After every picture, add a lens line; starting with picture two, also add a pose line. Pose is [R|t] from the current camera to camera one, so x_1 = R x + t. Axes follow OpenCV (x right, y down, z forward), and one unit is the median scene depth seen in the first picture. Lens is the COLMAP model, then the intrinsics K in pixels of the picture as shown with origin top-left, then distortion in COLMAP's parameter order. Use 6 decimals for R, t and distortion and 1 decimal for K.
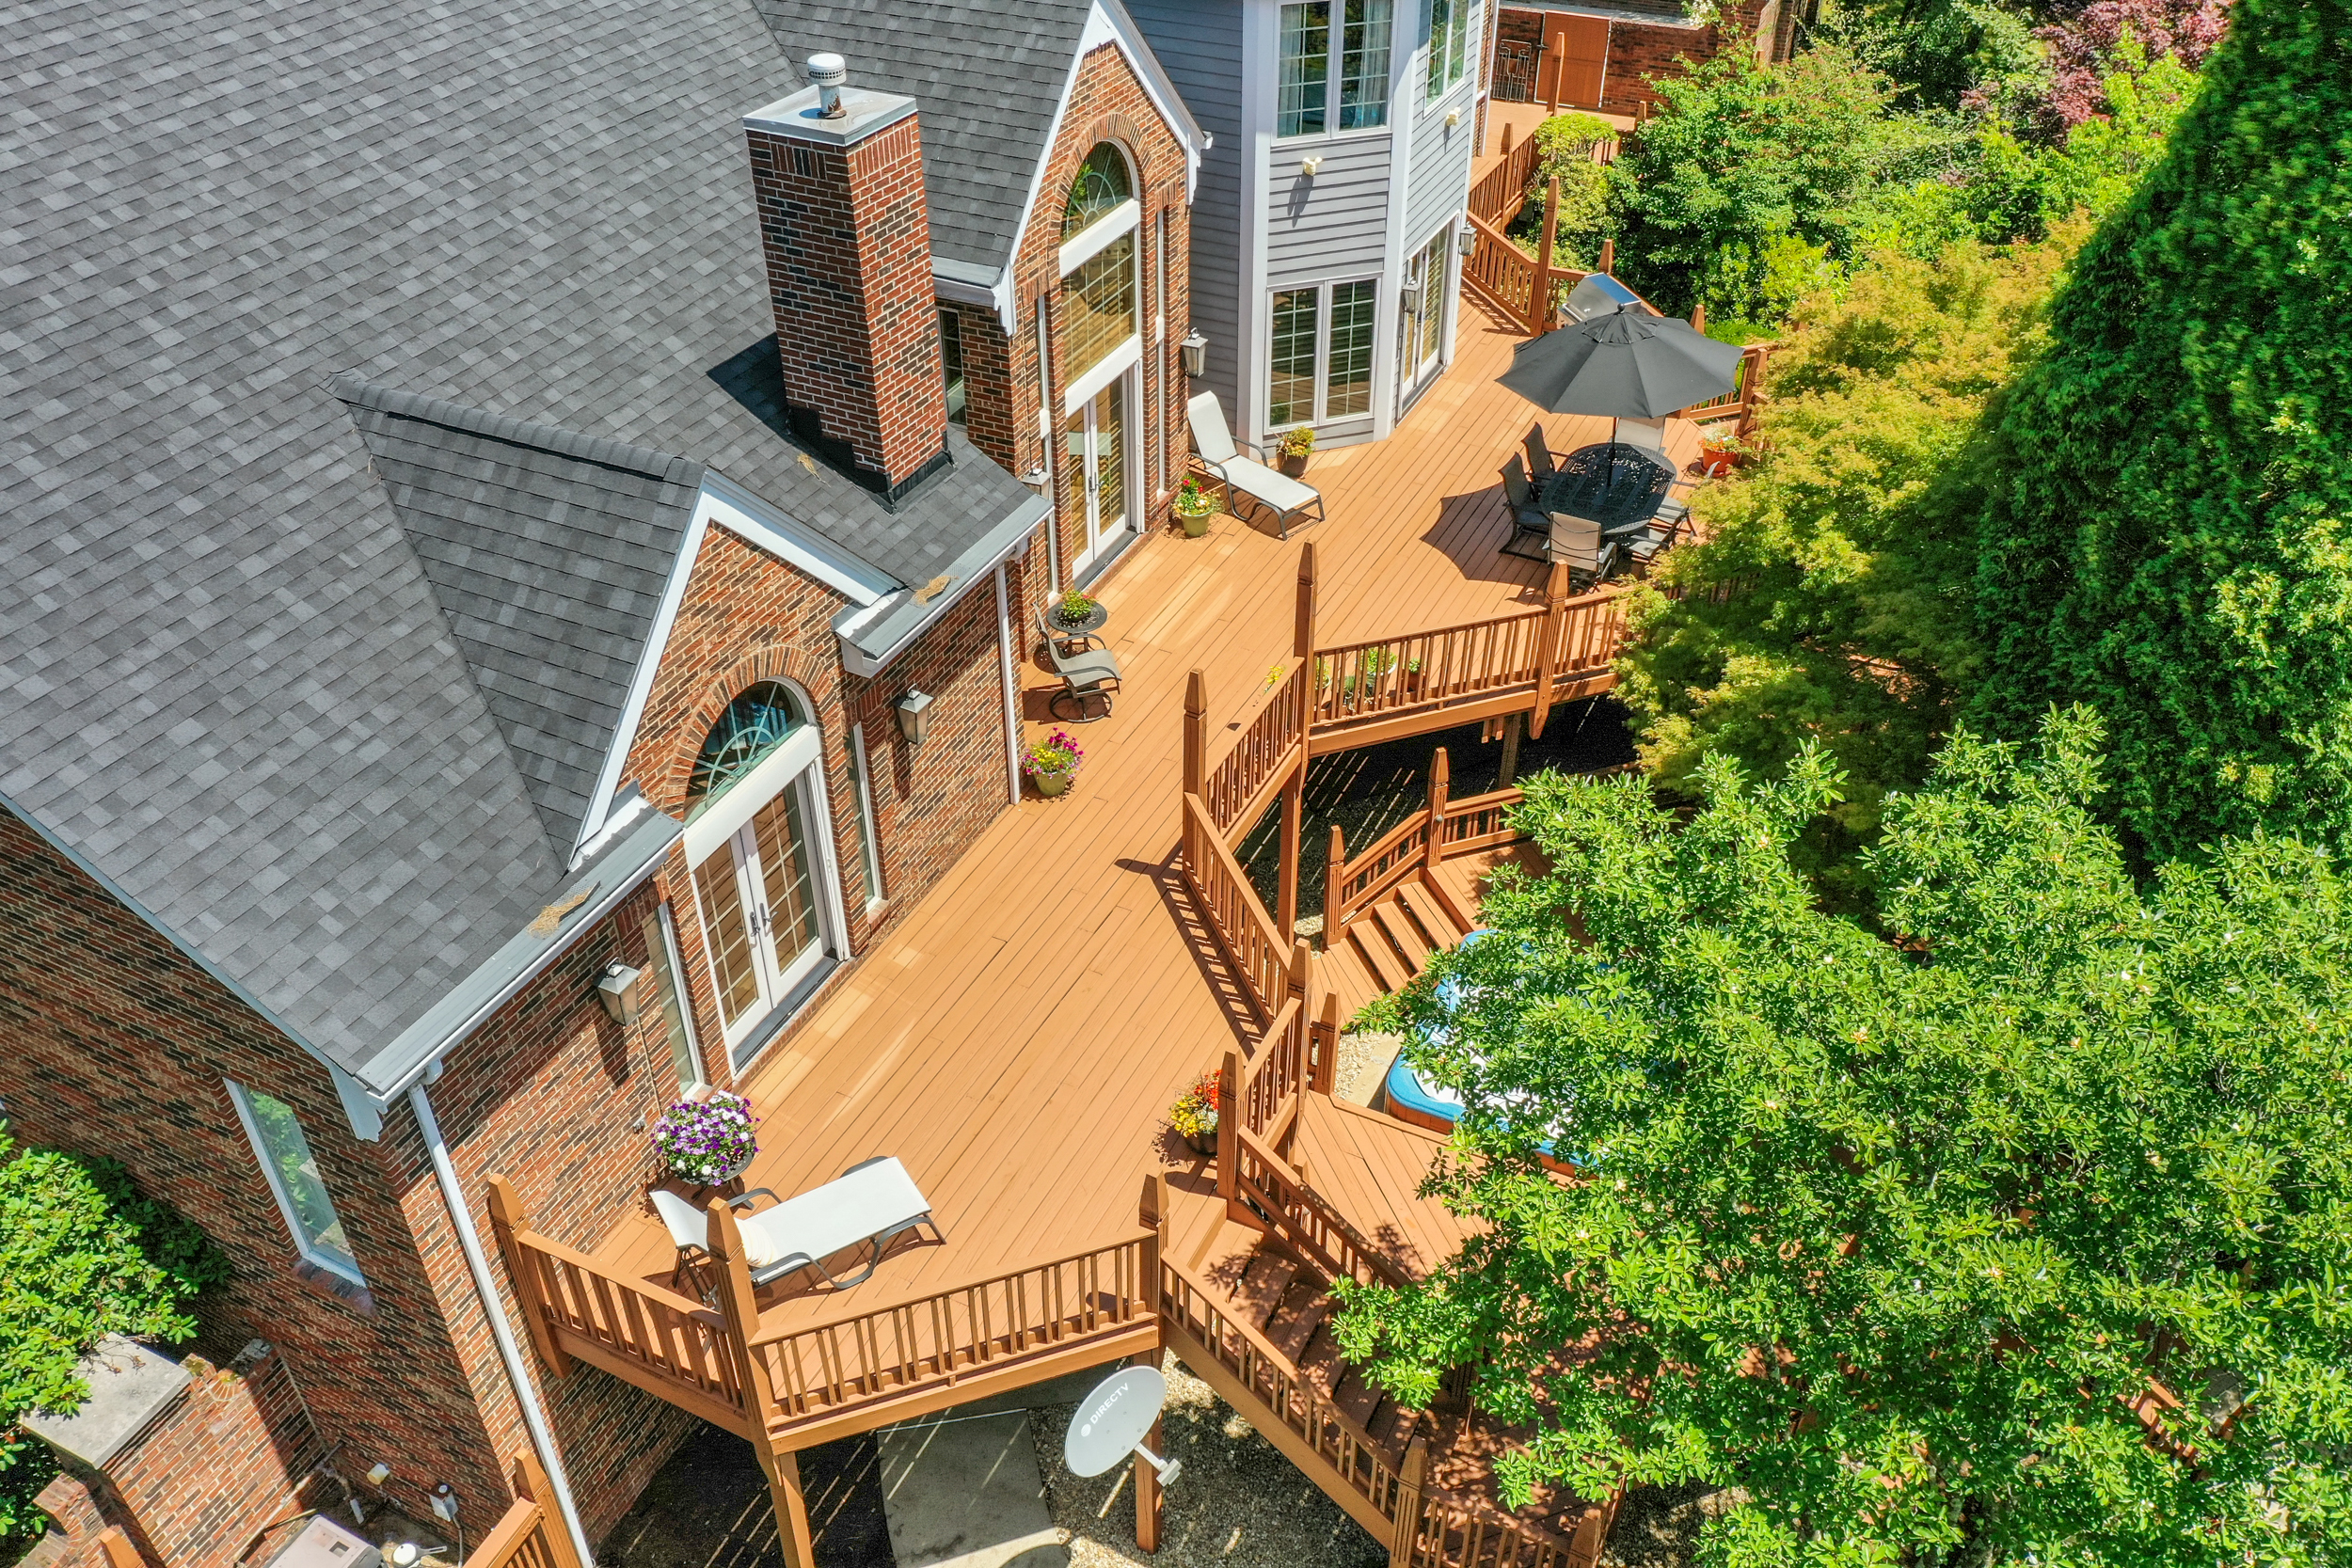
lens RADIAL K [[1870.4, 0, 1185.0], [0, 1870.4, 783.8], [0, 0, 1]] dist [-0.015687, -0.004562]
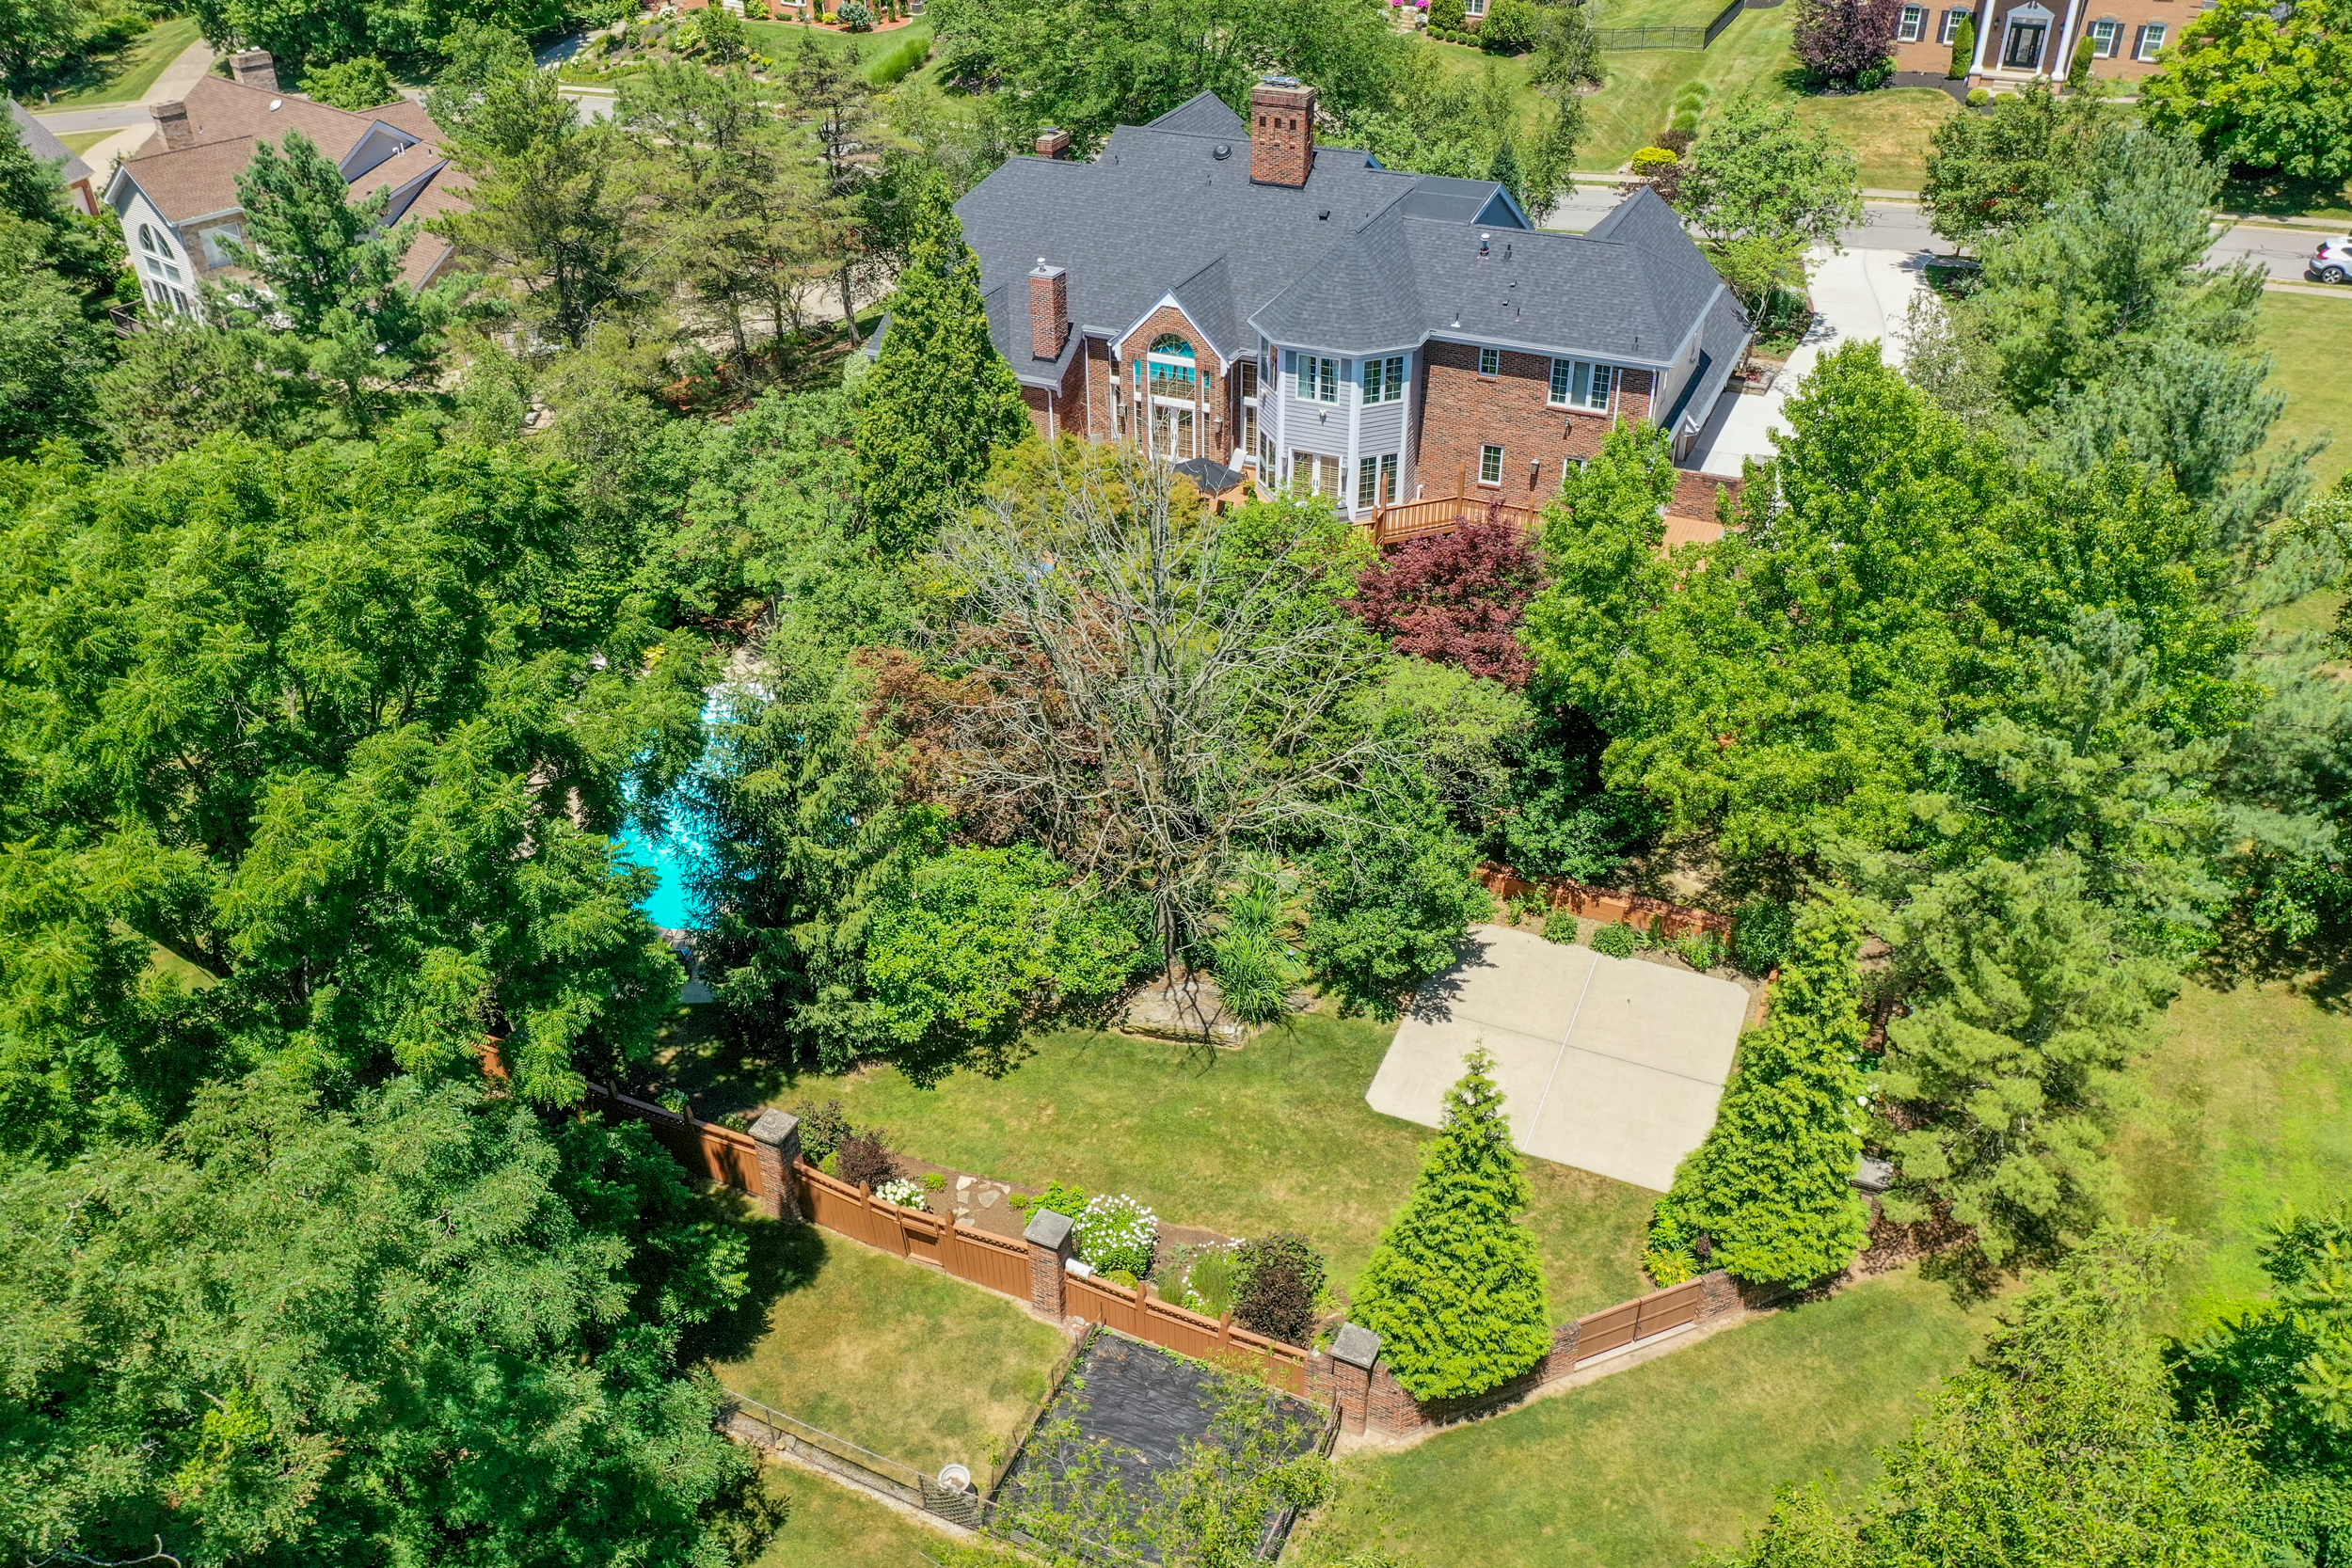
lens RADIAL K [[1870.4, 0, 1178.0], [0, 1870.4, 782.3], [0, 0, 1]] dist [-0.015687, -0.004562]
pose [[0.032658, 0.543541, -0.838747, 4.083600], [-0.600373, 0.681588, 0.418318, -1.524451], [0.799053, 0.489900, 0.348587, 0.274311]]
